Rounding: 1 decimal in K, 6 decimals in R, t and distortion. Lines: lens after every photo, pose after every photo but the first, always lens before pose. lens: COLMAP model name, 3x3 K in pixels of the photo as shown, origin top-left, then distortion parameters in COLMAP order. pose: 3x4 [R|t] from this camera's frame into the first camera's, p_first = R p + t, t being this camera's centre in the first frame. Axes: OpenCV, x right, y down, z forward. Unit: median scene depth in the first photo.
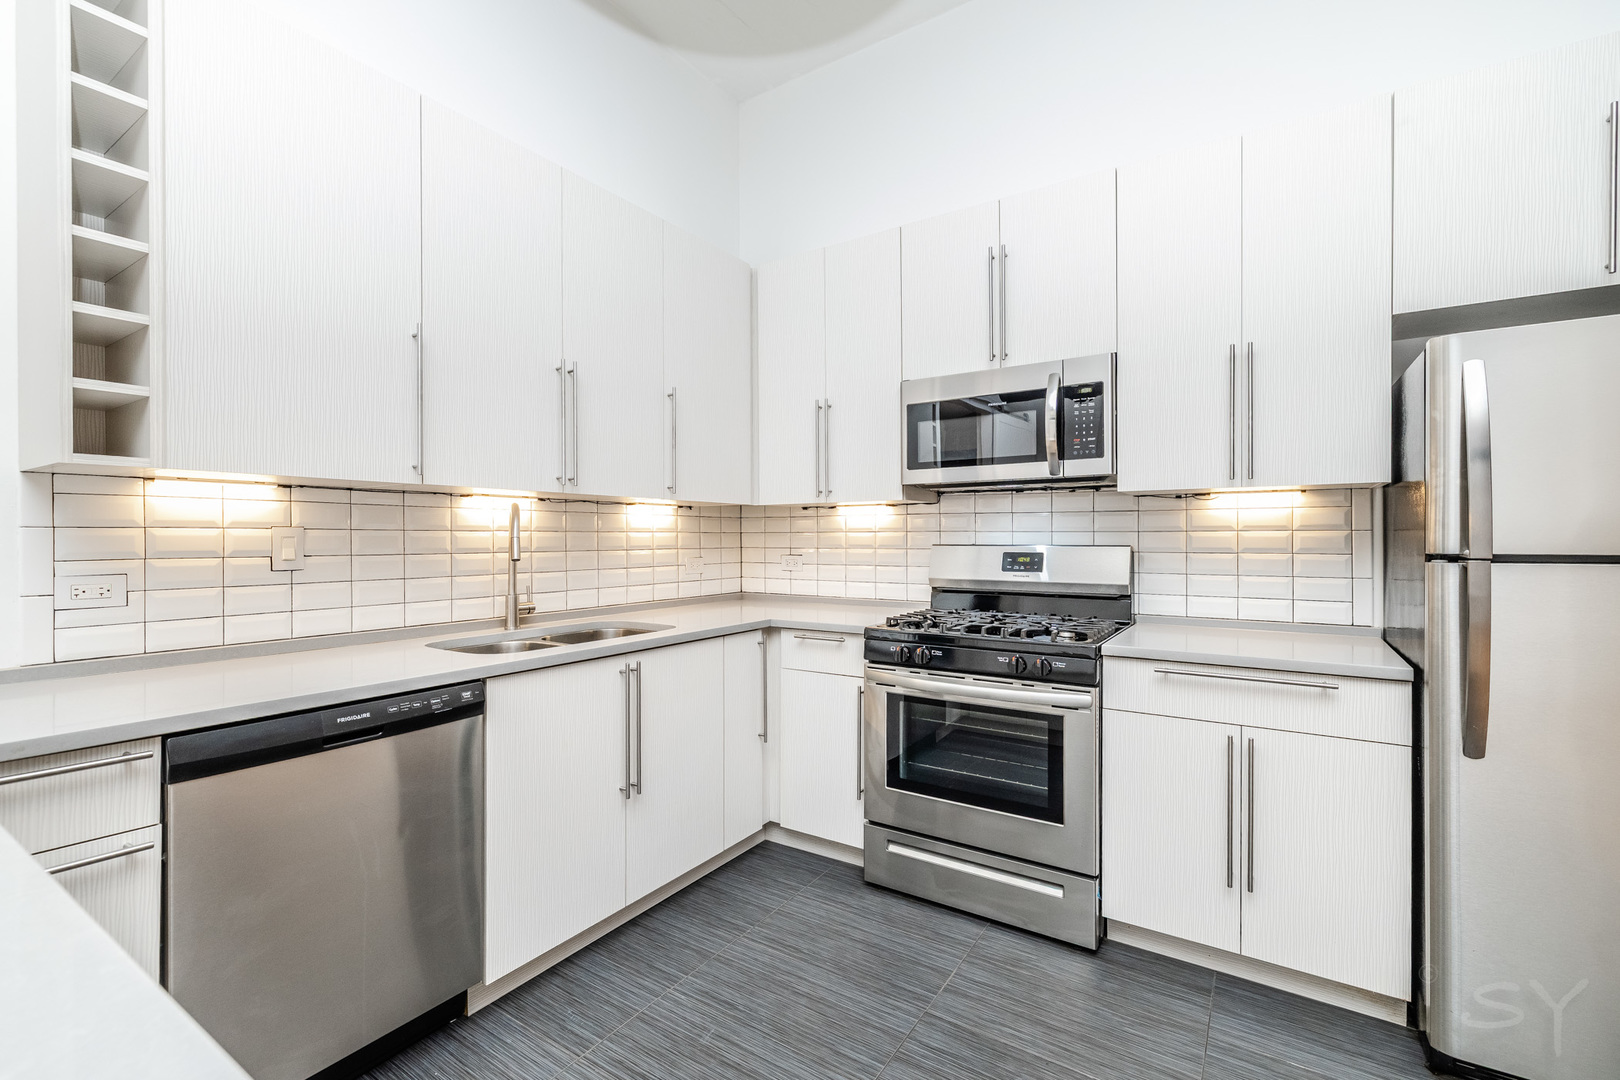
lens RADIAL K [[686.1, 0, 794.4], [0, 686.1, 543.0], [0, 0, 1]] dist [0.000932, 0.000121]
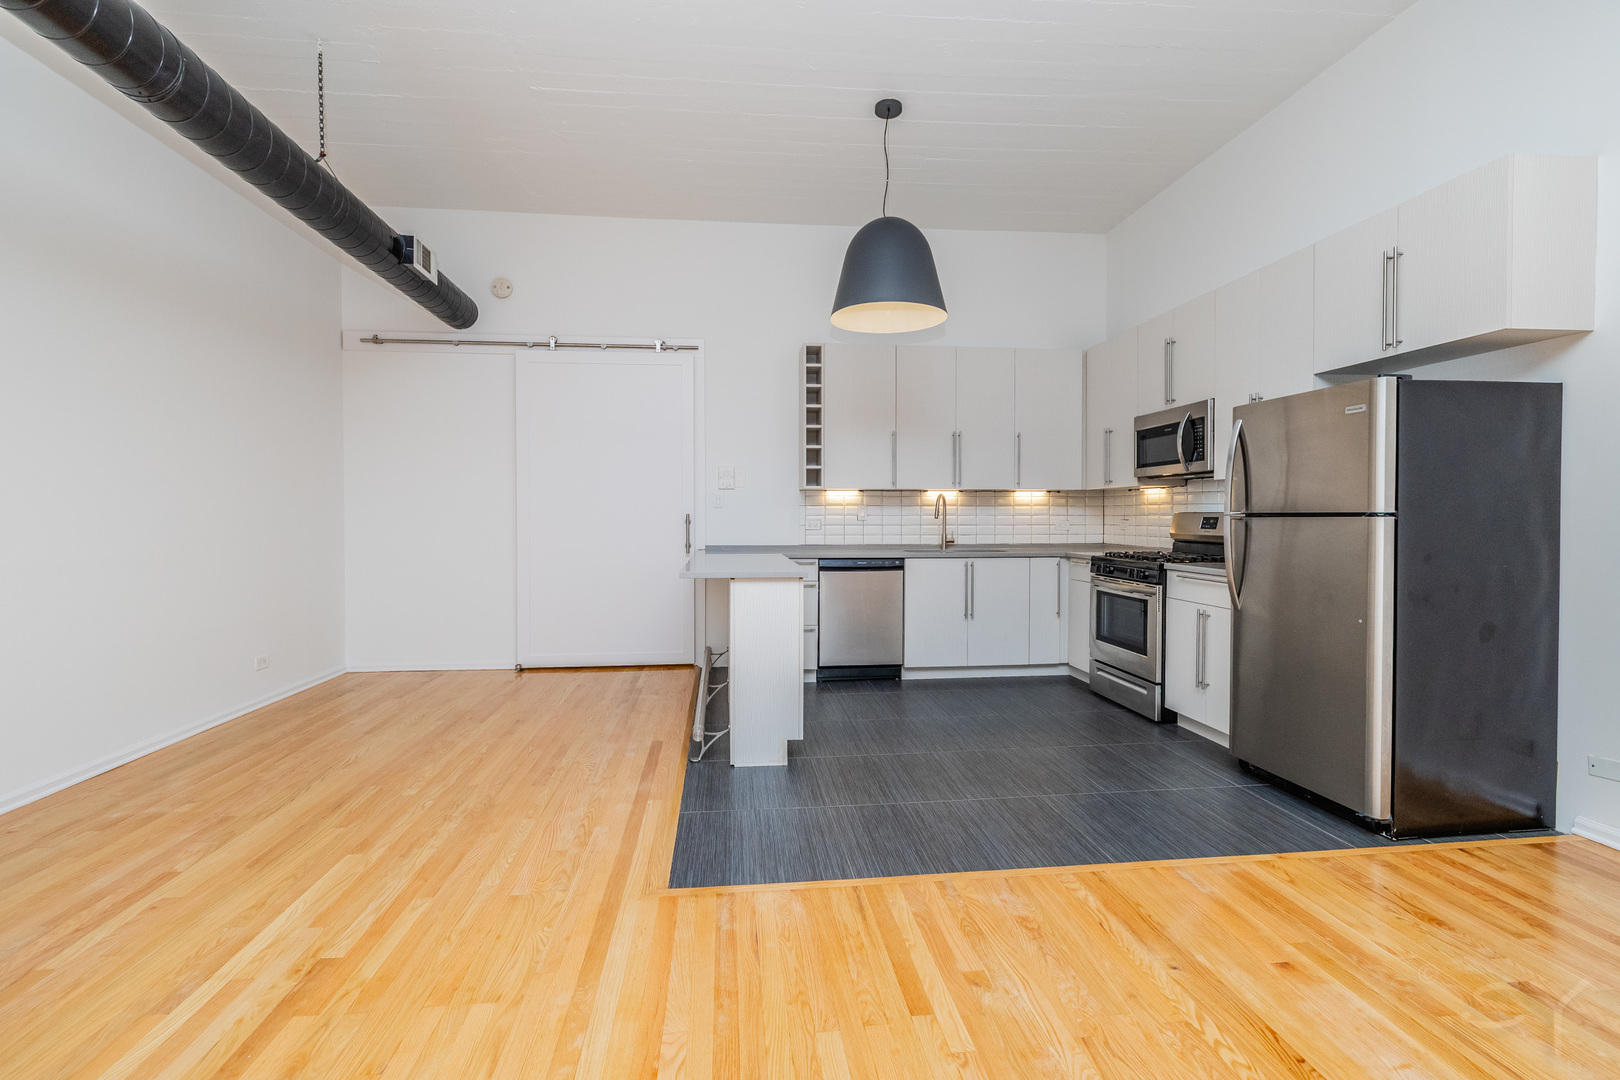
lens RADIAL K [[730.7, 0, 810.5], [0, 730.7, 527.0], [0, 0, 1]] dist [-0.009760, 0.003610]
pose [[0.647189, 0.015010, -0.762181, 1.189363], [-0.006222, 0.999877, 0.014408, 0.021831], [0.762304, -0.004582, 0.647203, -0.930151]]
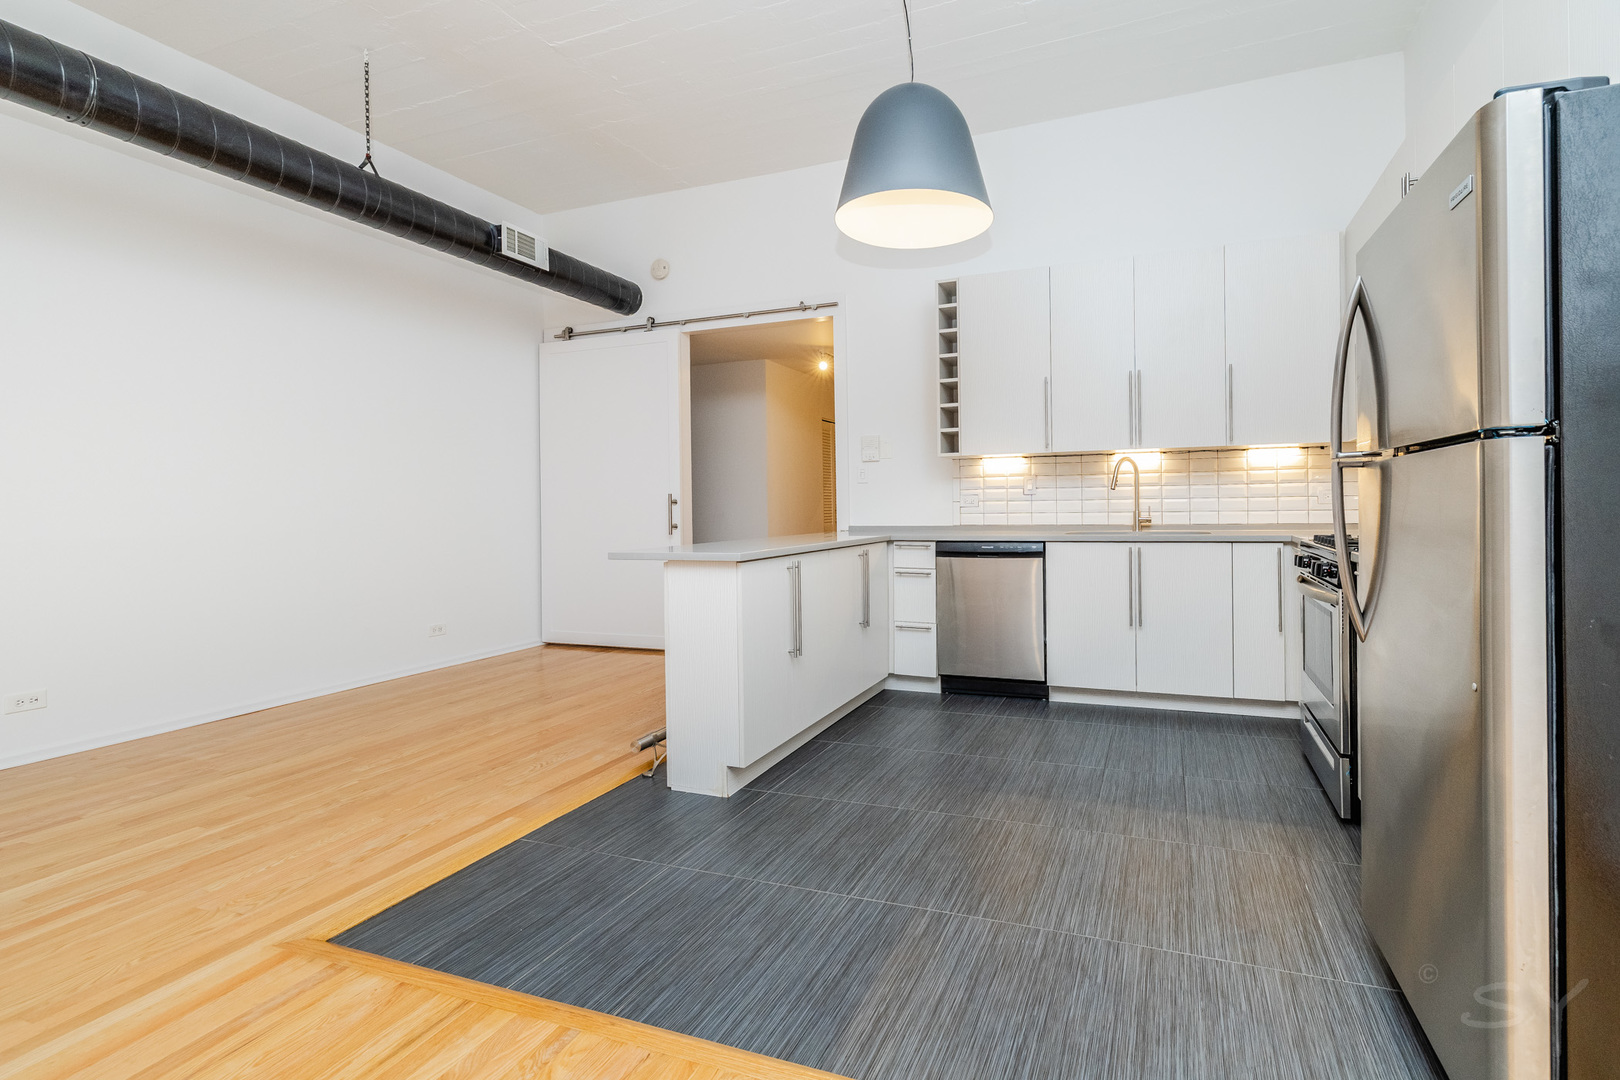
lens RADIAL K [[741.7, 0, 899.4], [0, 741.7, 509.7], [0, 0, 1]] dist [0.005048, 0.000179]
pose [[0.250055, 0.004726, -0.968220, 1.262586], [0.008167, 0.999942, 0.006990, 0.057779], [0.968197, -0.009655, 0.250002, -0.013032]]
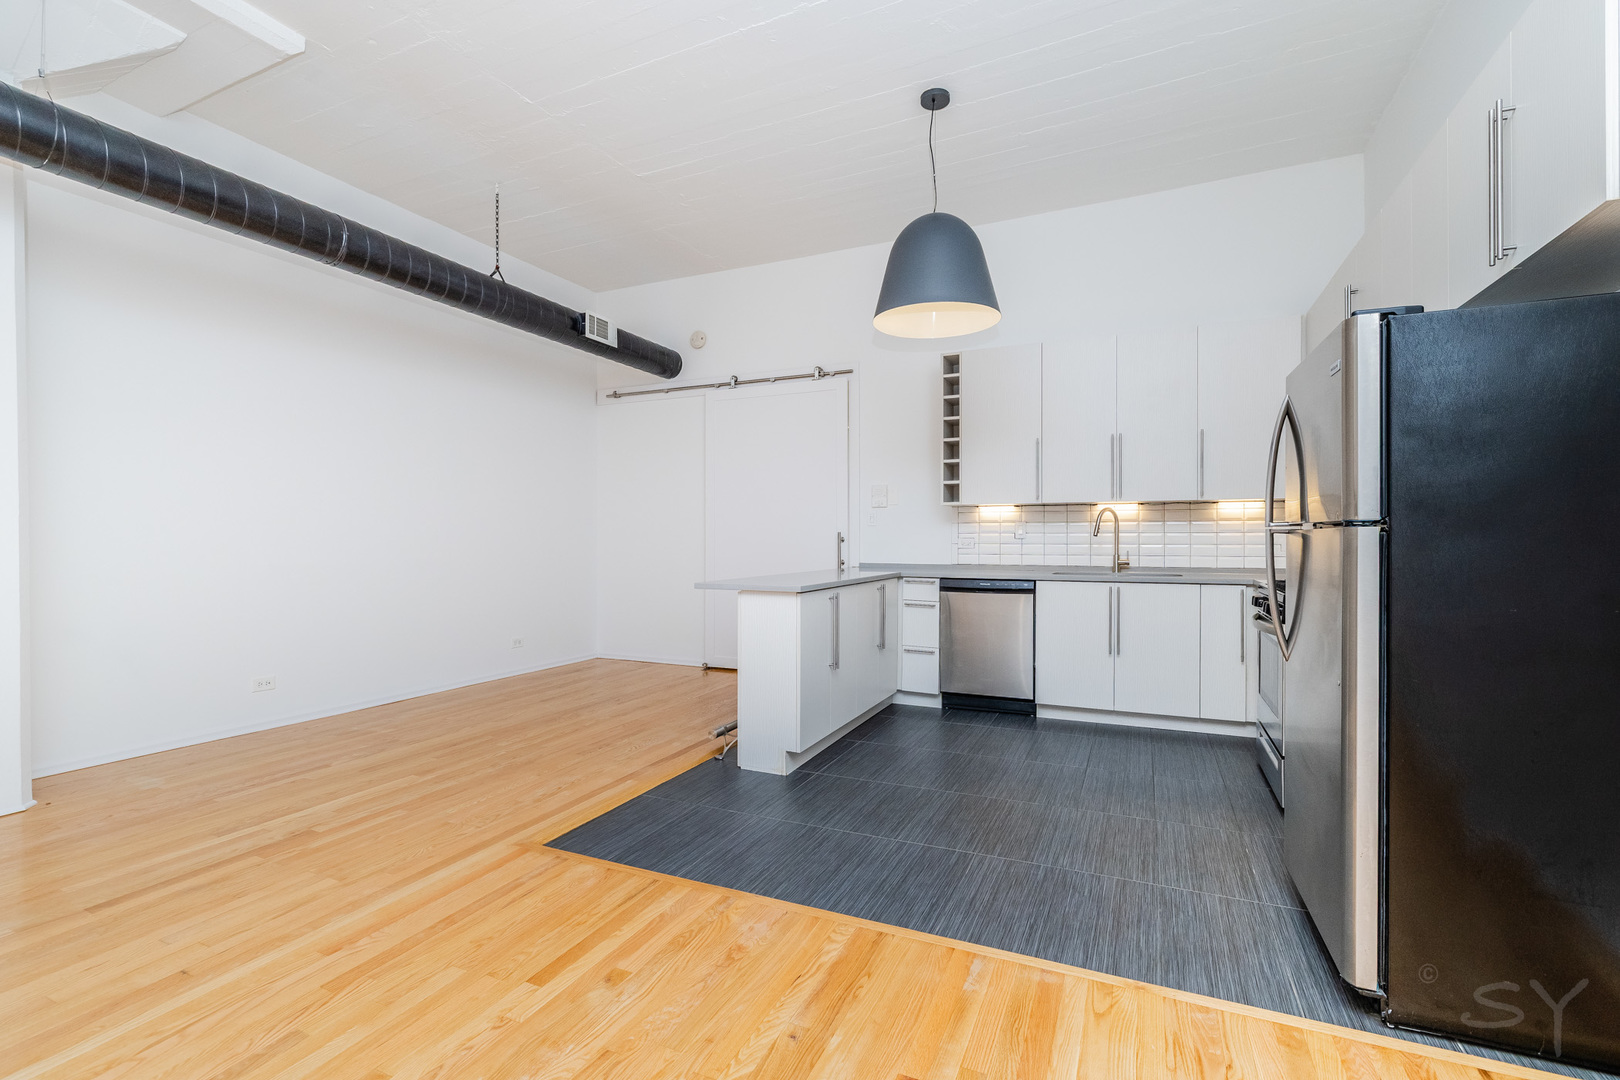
lens RADIAL K [[730.7, 0, 809.0], [0, 730.7, 540.6], [0, 0, 1]] dist [-0.009760, 0.003610]
pose [[0.165985, 0.006045, -0.986110, 1.543860], [-0.006396, 0.999967, 0.005053, 0.032340], [0.986108, 0.005468, 0.166018, -0.199084]]
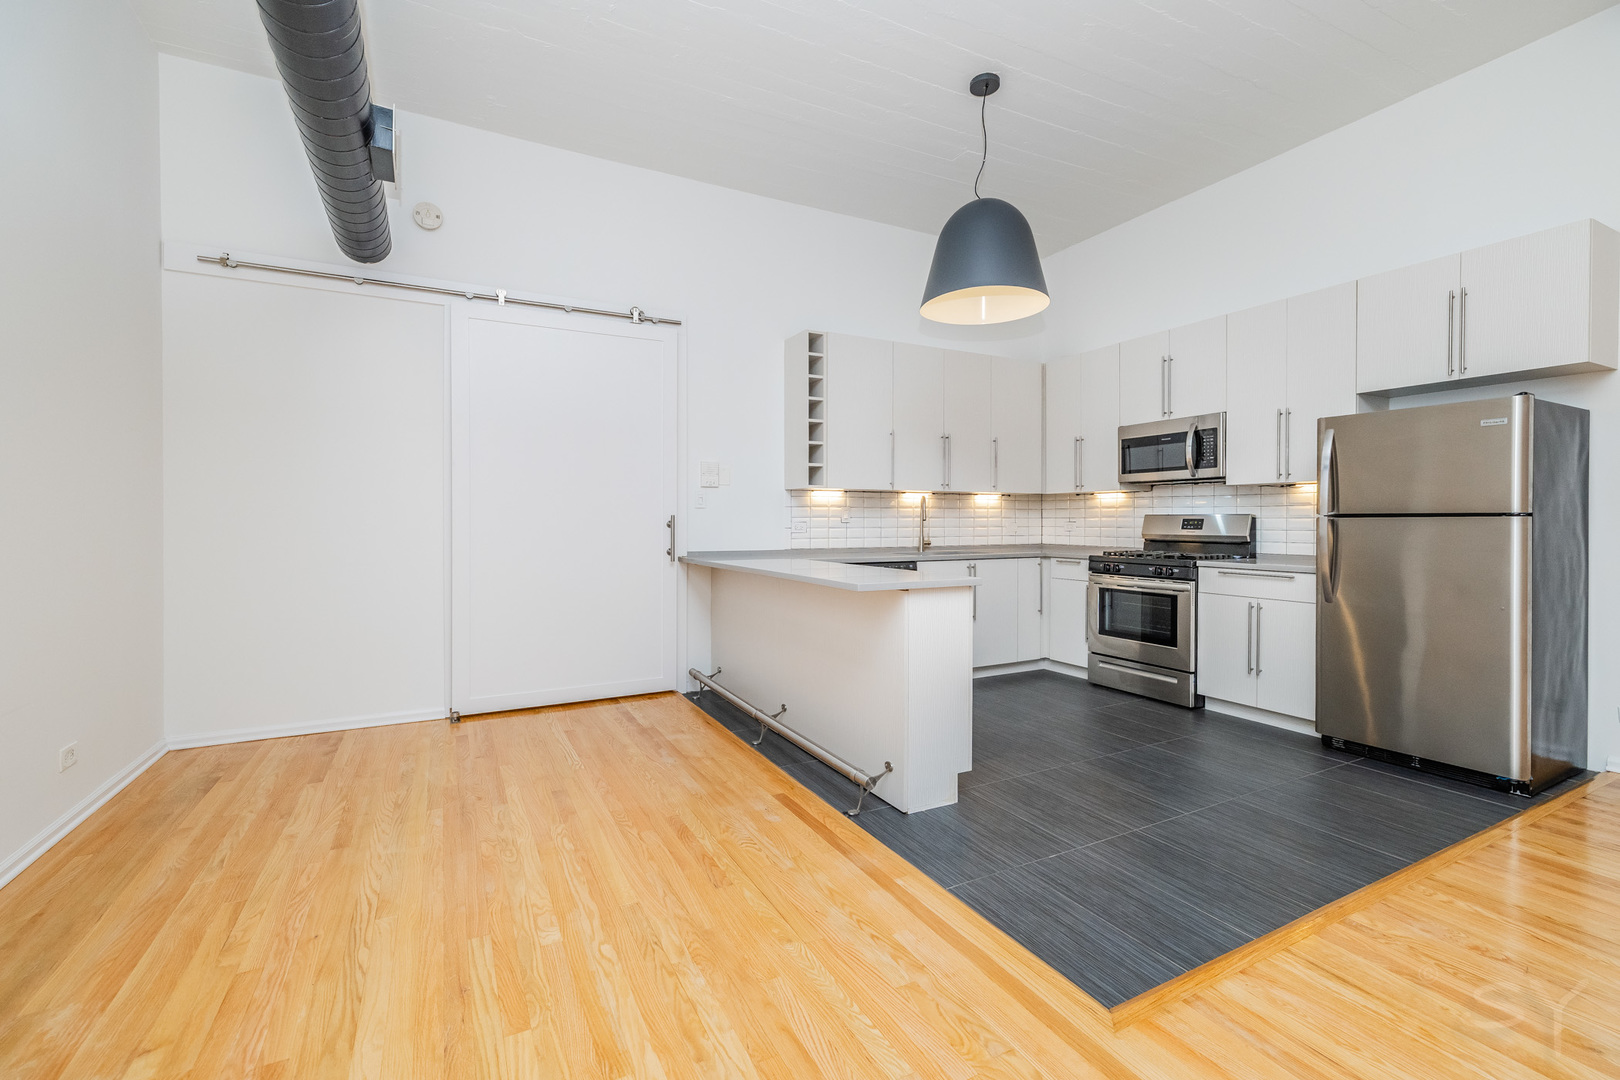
lens RADIAL K [[686.1, 0, 816.4], [0, 686.1, 527.5], [0, 0, 1]] dist [0.000932, 0.000121]
pose [[0.880756, 0.007196, -0.473515, 0.367590], [-0.004886, 0.999969, 0.006109, 0.035725], [0.473545, -0.003068, 0.880764, -1.199517]]
